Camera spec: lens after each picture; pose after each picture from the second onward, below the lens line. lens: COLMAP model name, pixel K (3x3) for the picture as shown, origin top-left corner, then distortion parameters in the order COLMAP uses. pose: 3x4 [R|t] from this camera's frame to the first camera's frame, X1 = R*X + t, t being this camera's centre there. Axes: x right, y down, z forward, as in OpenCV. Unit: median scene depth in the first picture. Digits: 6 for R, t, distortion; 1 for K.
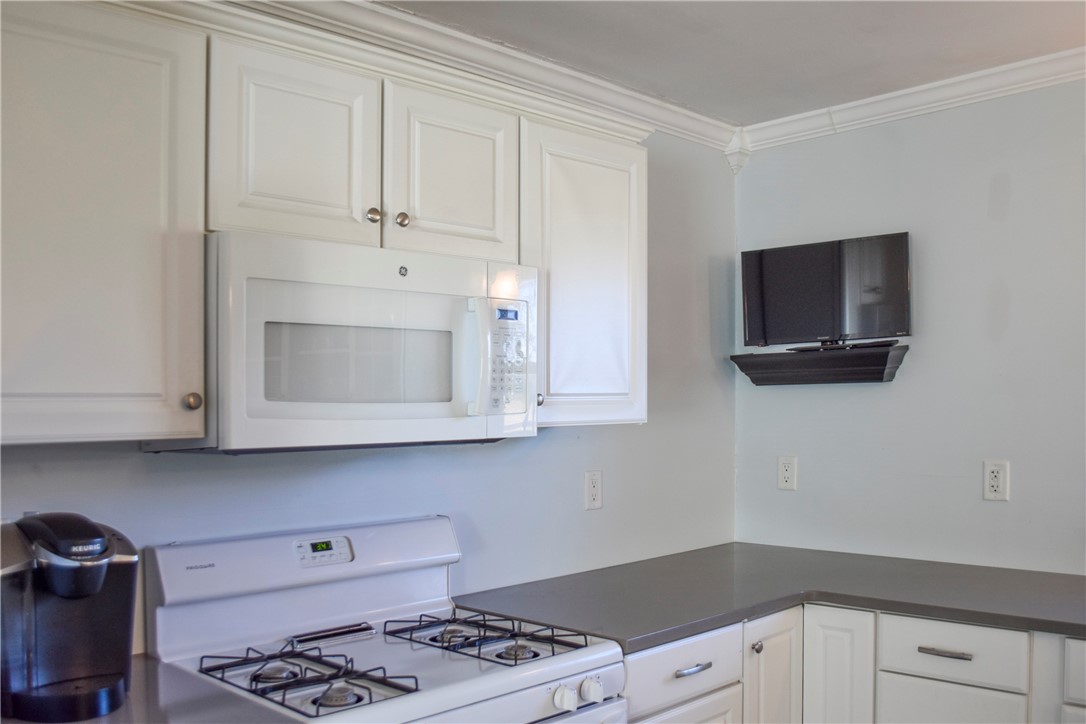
lens RADIAL K [[972.9, 0, 523.2], [0, 972.9, 392.5], [0, 0, 1]] dist [-0.045919, -0.002947]
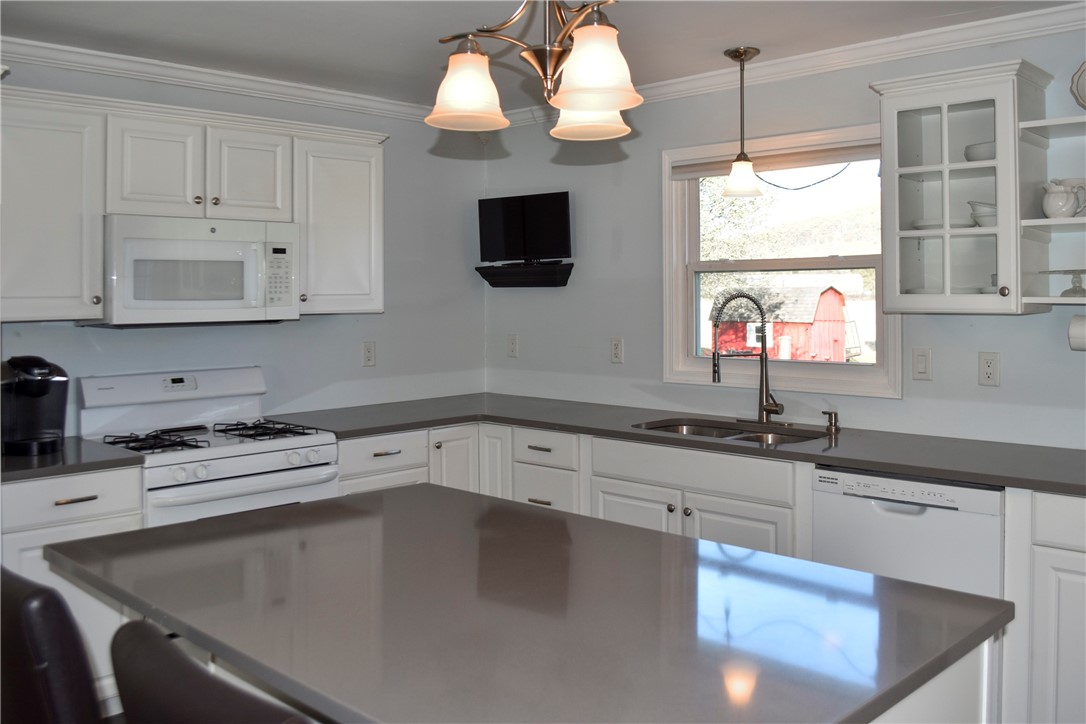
lens RADIAL K [[972.9, 0, 494.3], [0, 972.9, 261.3], [0, 0, 1]] dist [-0.045919, -0.002947]
pose [[0.999542, 0.004820, -0.029876, 0.435929], [-0.005287, 0.999865, -0.015583, -0.035851], [0.029796, 0.015734, 0.999432, -0.778790]]
